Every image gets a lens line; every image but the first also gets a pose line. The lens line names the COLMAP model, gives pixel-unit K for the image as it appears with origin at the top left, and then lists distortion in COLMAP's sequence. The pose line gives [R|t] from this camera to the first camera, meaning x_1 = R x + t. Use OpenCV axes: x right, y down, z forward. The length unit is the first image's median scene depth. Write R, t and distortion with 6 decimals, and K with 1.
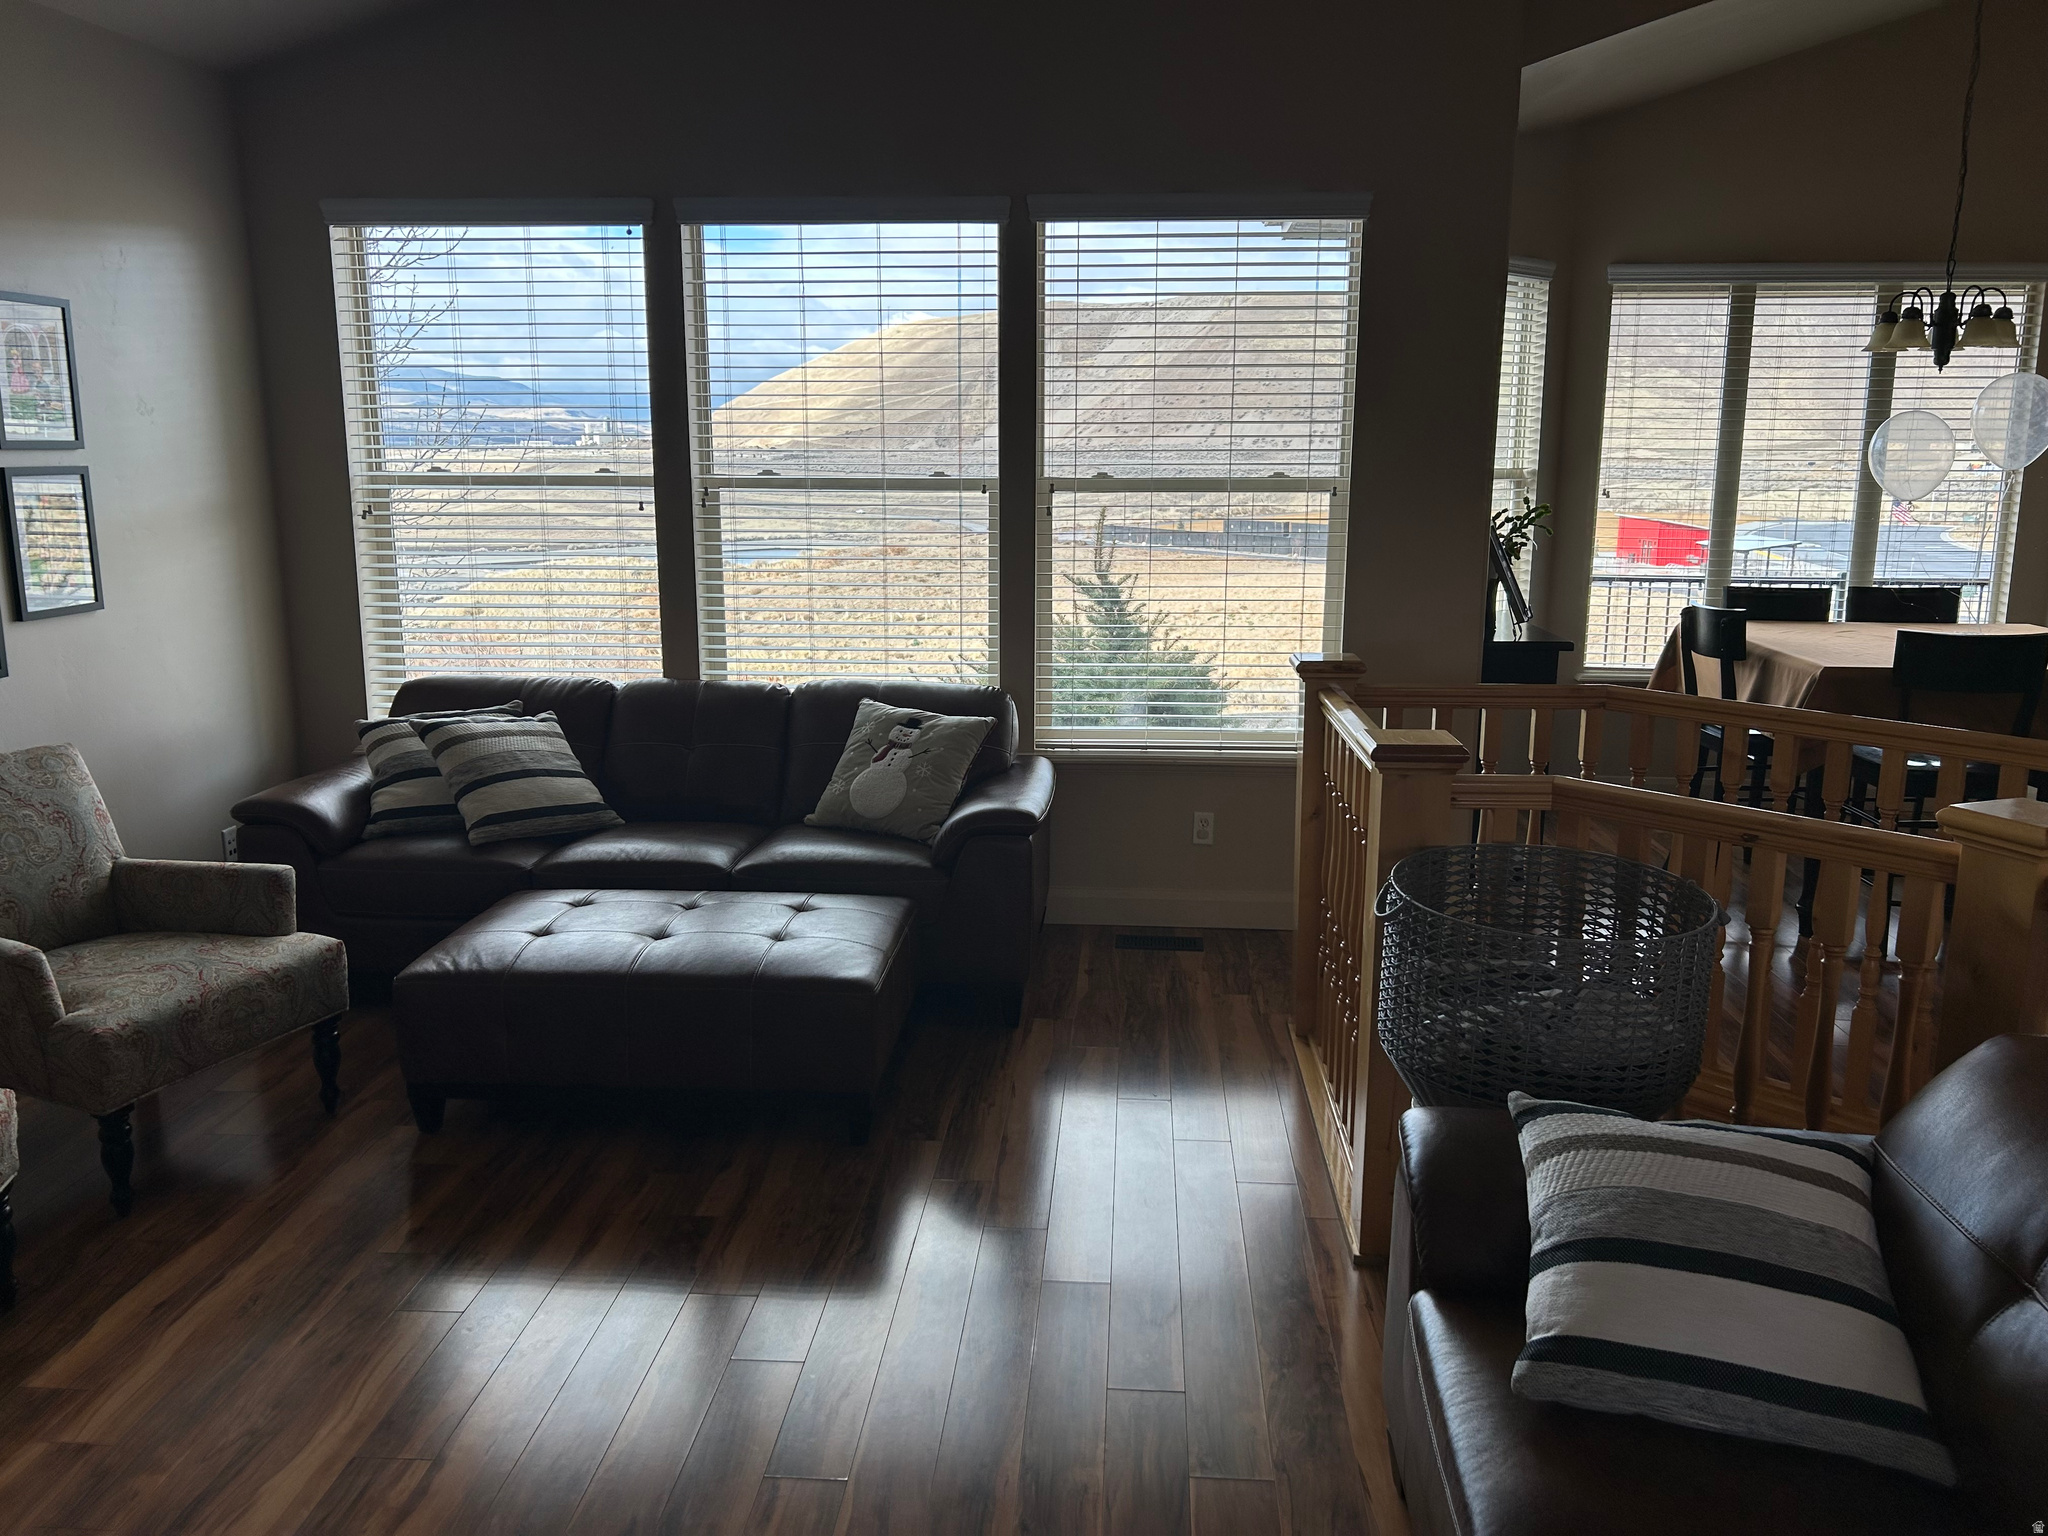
lens RADIAL K [[1537.2, 0, 1025.4], [0, 1537.2, 732.9], [0, 0, 1]] dist [0.058871, -0.063949]
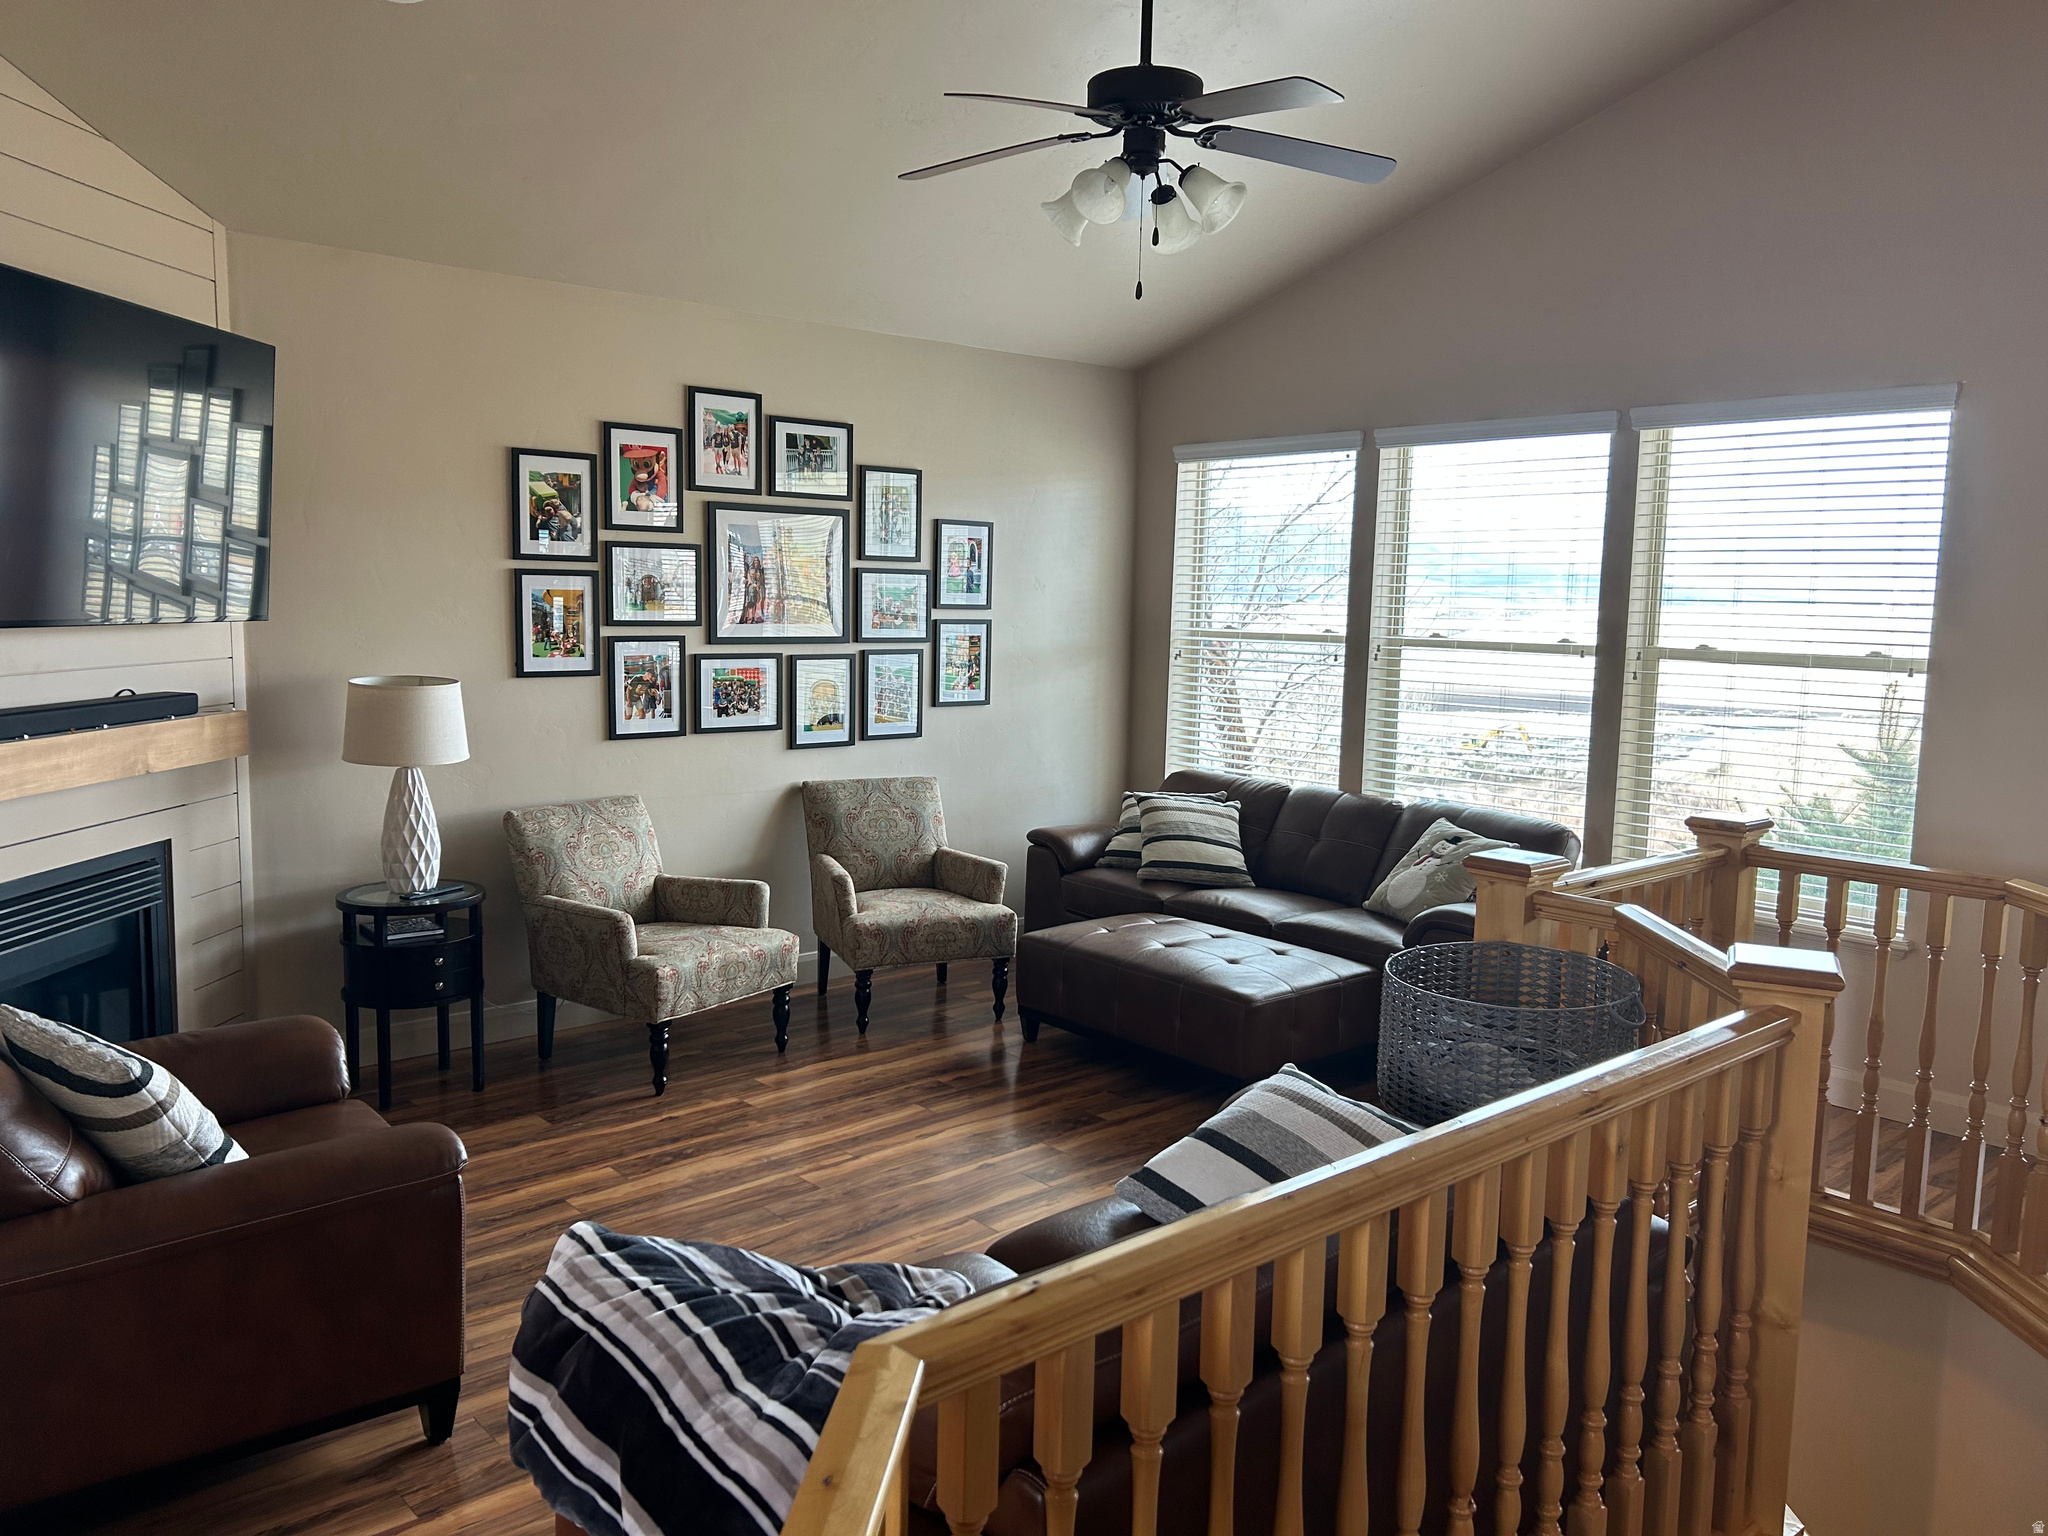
lens RADIAL K [[1537.2, 0, 1067.7], [0, 1537.2, 769.6], [0, 0, 1]] dist [0.058871, -0.063949]
pose [[0.712363, 0.090440, -0.695960, 0.549732], [-0.151019, 0.988185, -0.026164, 0.016896], [0.685371, 0.123741, 0.717604, -0.094596]]
